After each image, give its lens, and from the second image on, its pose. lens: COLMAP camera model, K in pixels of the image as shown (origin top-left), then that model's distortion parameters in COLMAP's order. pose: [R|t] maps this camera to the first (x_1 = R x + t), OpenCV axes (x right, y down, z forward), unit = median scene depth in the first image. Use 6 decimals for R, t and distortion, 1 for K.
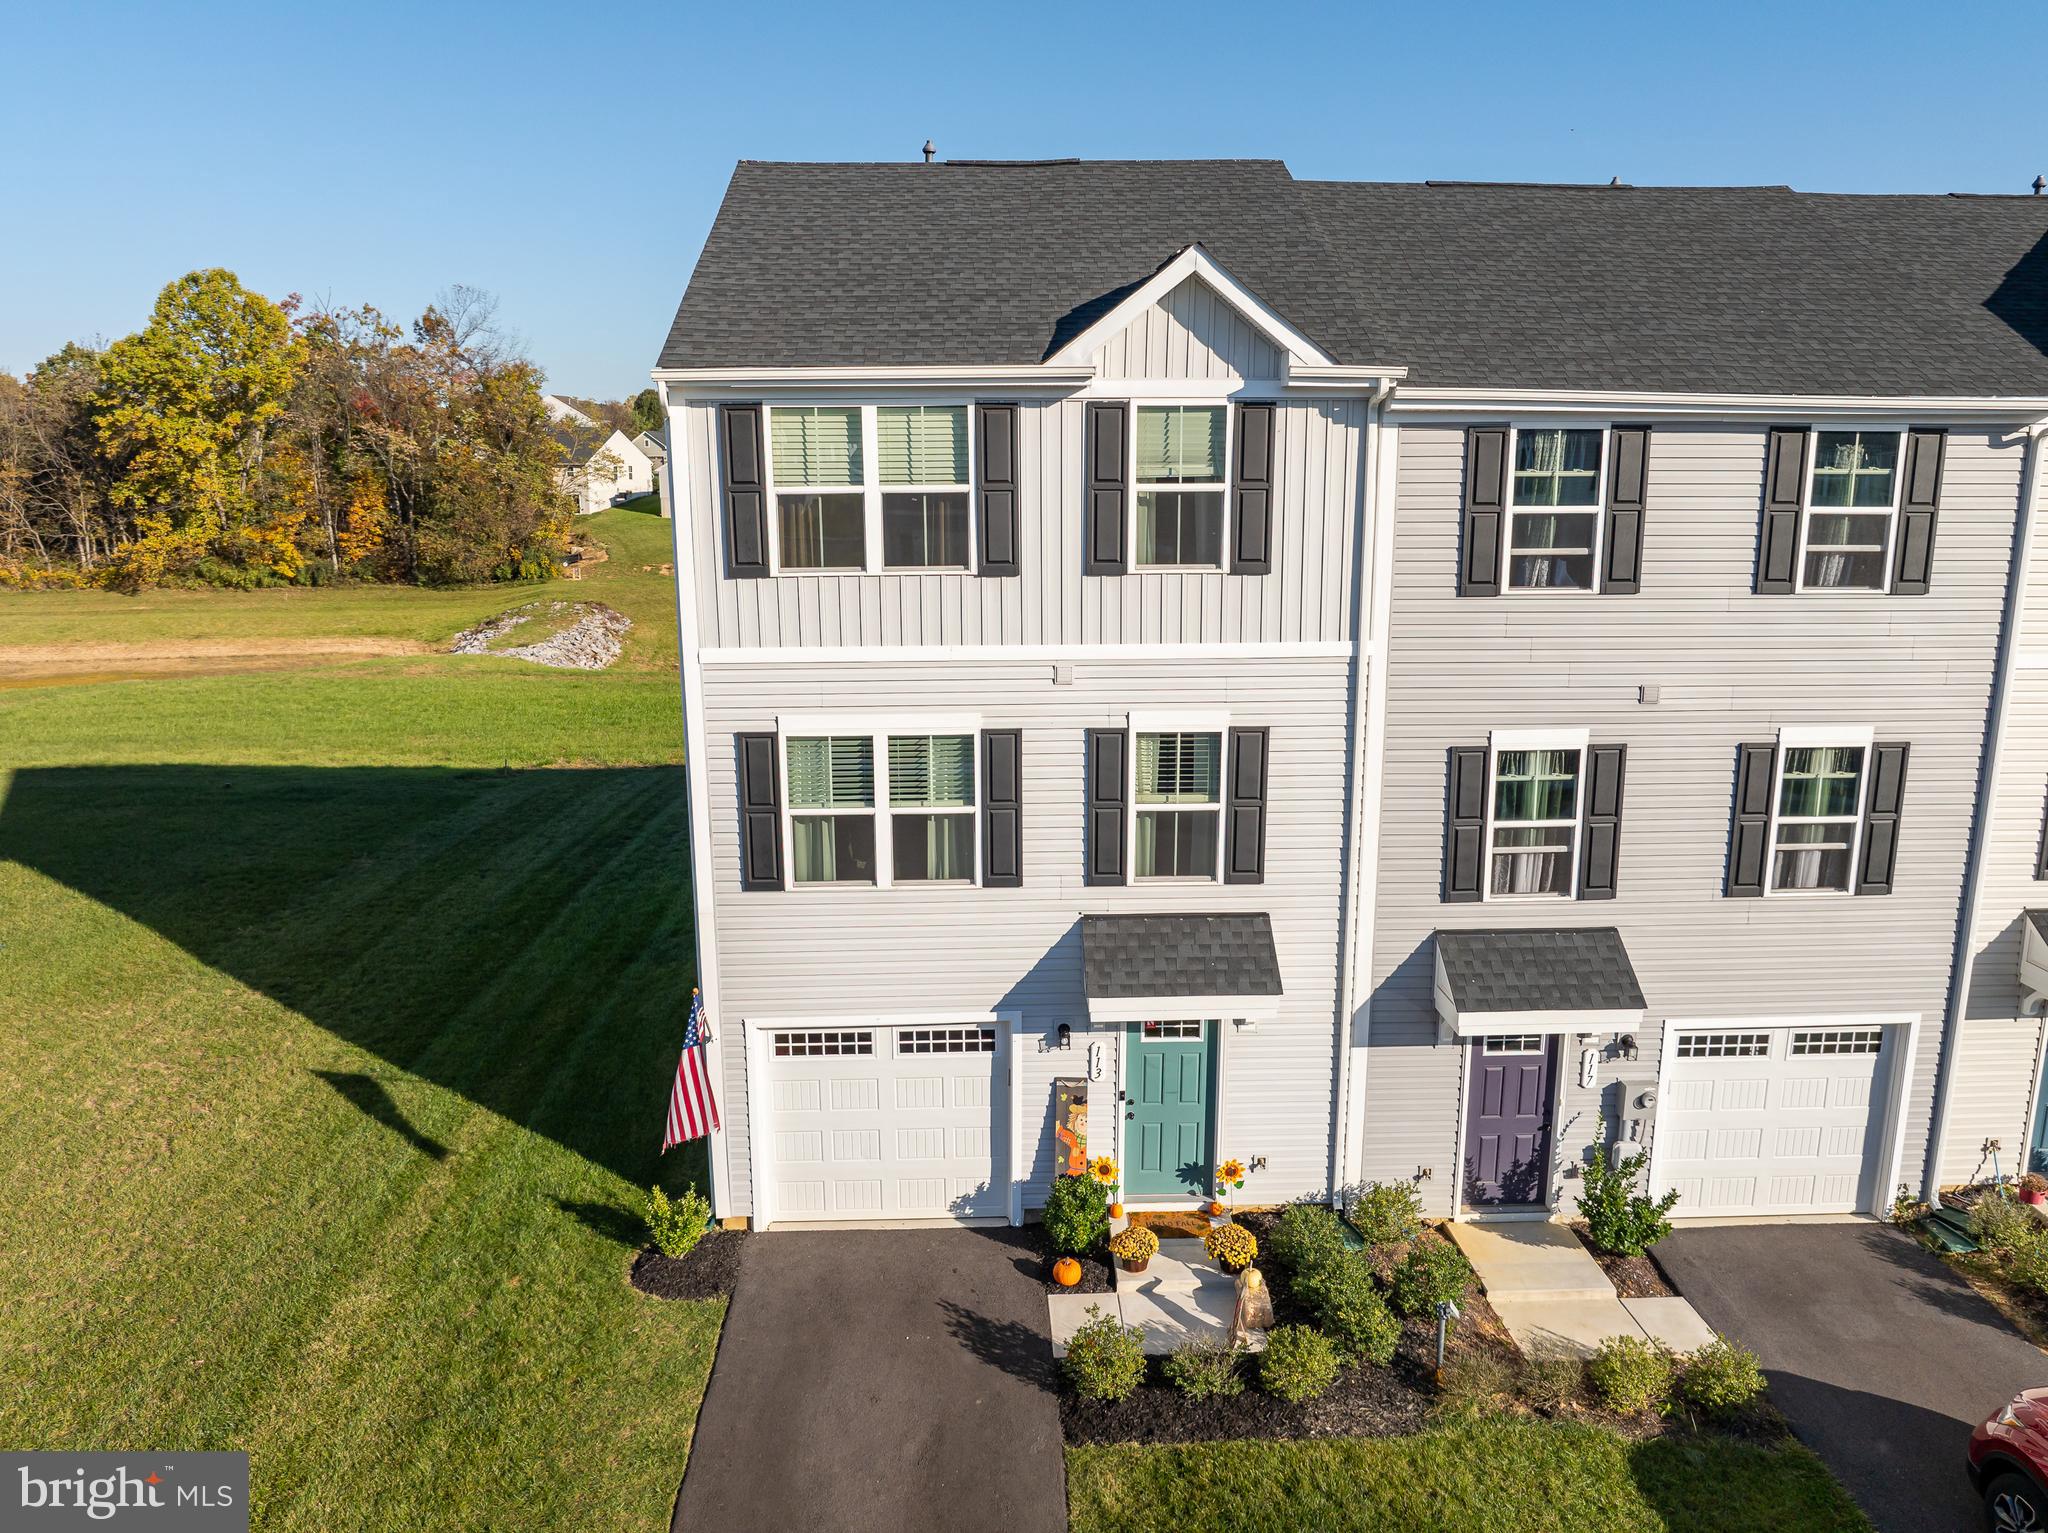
lens RADIAL K [[1454.0, 0, 1027.8], [0, 1454.0, 755.9], [0, 0, 1]] dist [-0.037122, -0.002616]
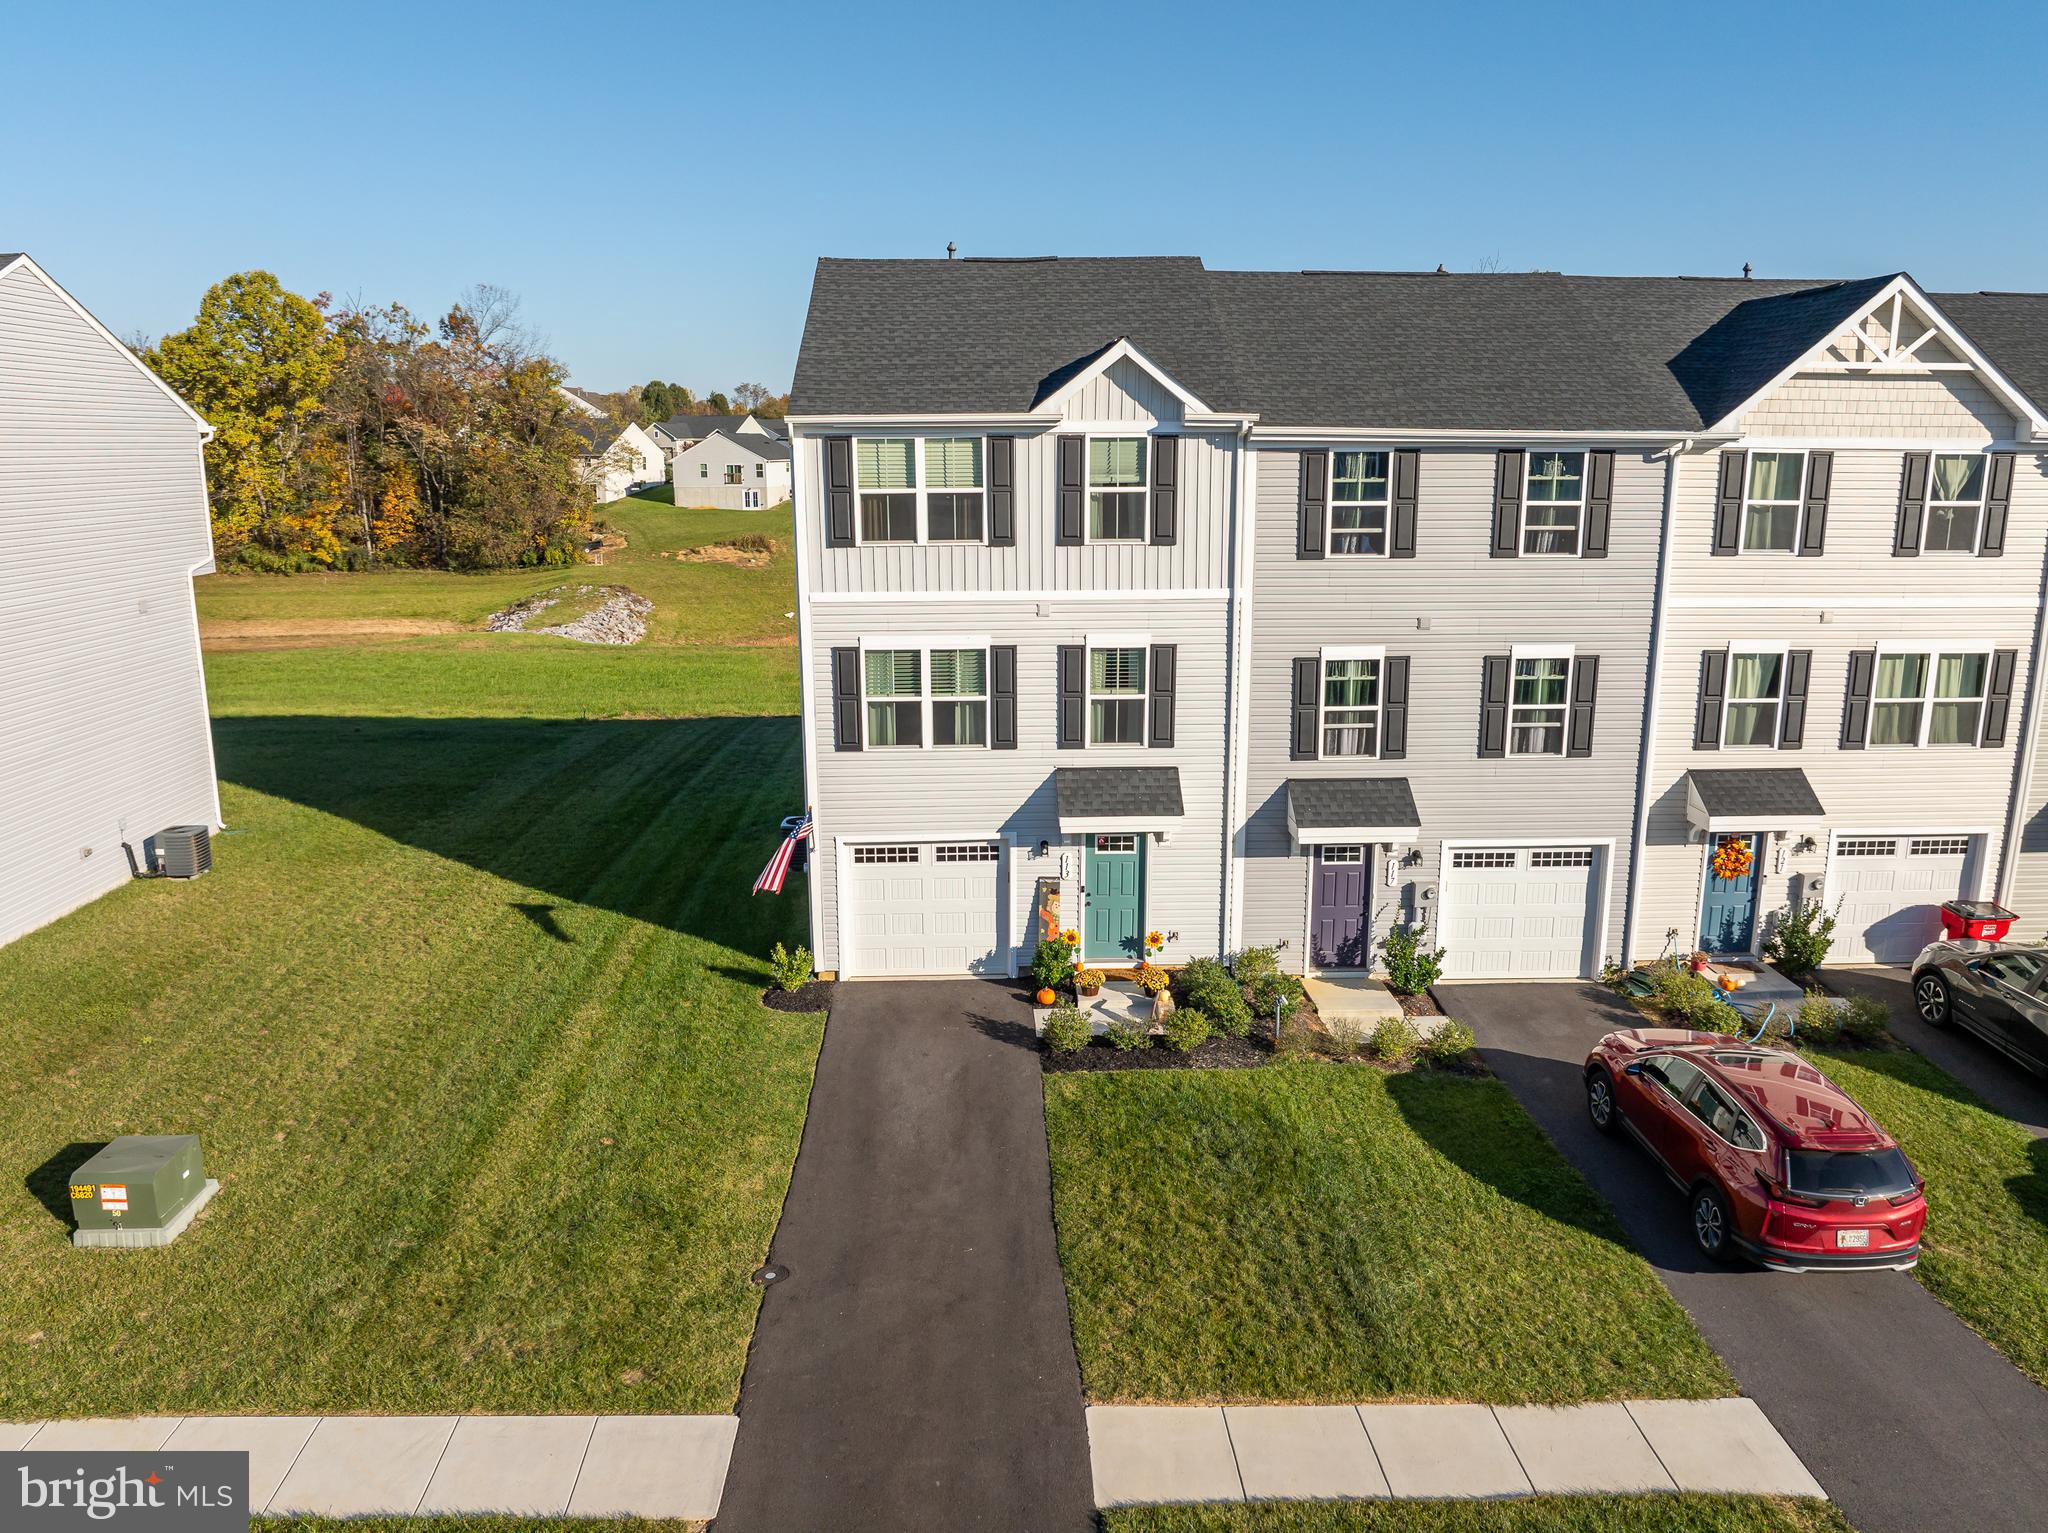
lens RADIAL K [[1454.0, 0, 1027.8], [0, 1454.0, 755.9], [0, 0, 1]] dist [-0.037122, -0.002616]
pose [[0.999999, -0.000116, 0.001708, 0.004965], [0.000103, 0.999970, 0.007761, 0.084446], [-0.001709, -0.007760, 0.999968, -0.532026]]
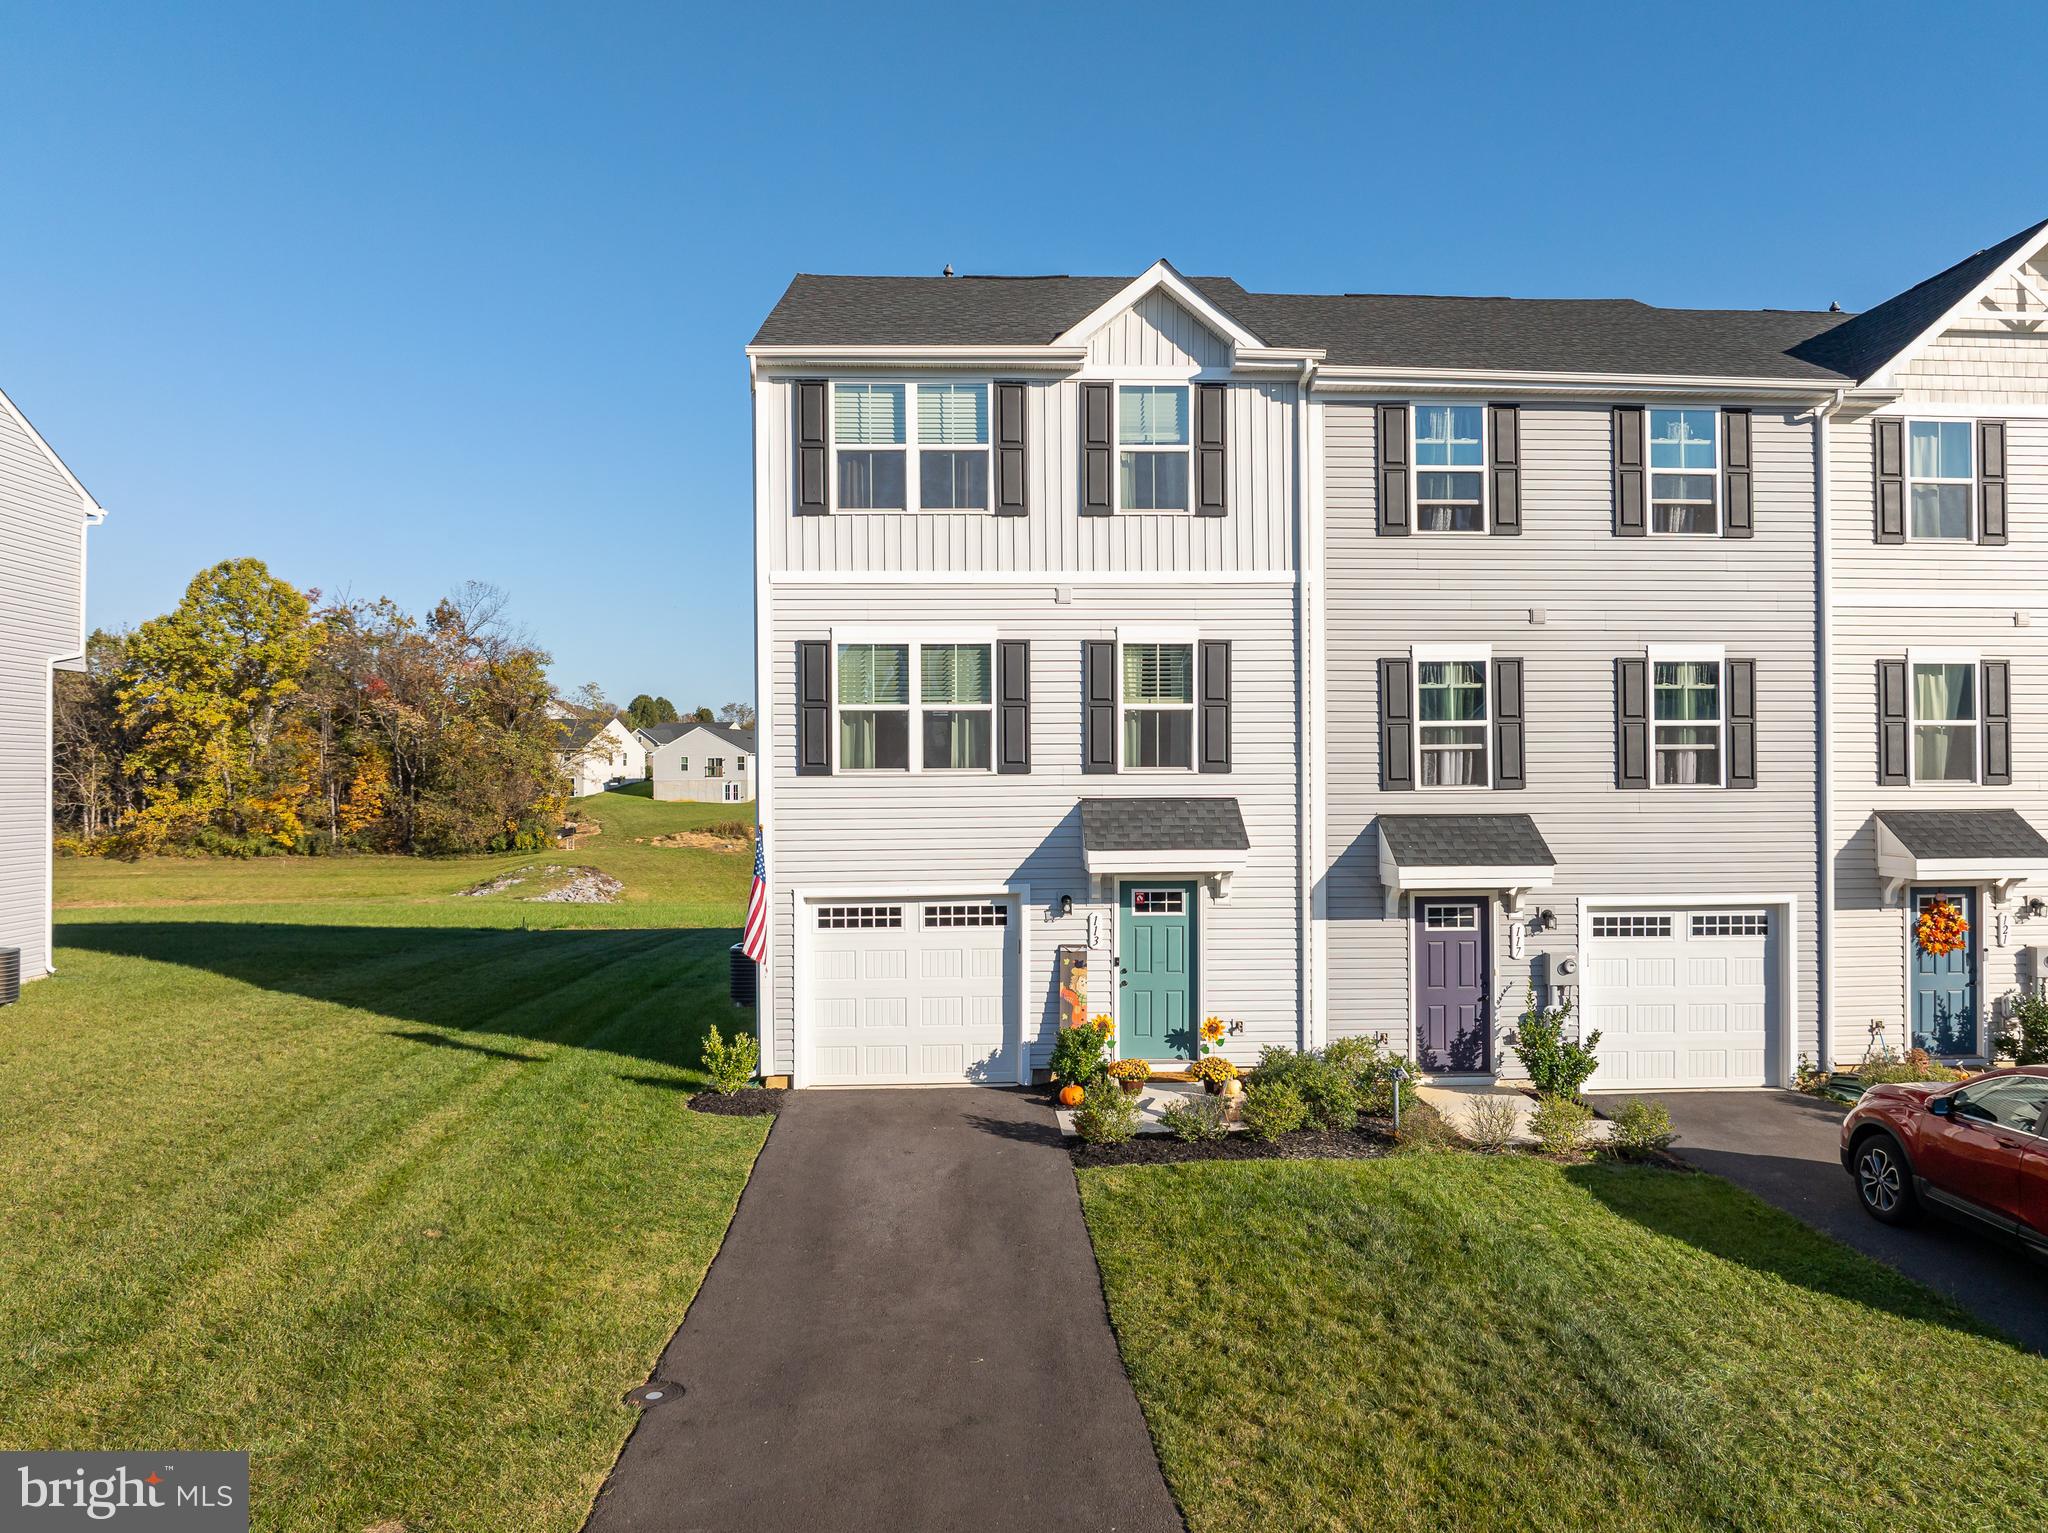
lens RADIAL K [[1454.0, 0, 1027.8], [0, 1454.0, 755.9], [0, 0, 1]] dist [-0.037122, -0.002616]
pose [[0.999887, -0.001626, 0.014968, -0.023647], [0.004855, 0.975871, -0.218292, 0.333495], [-0.014252, 0.218340, 0.975769, -0.170641]]
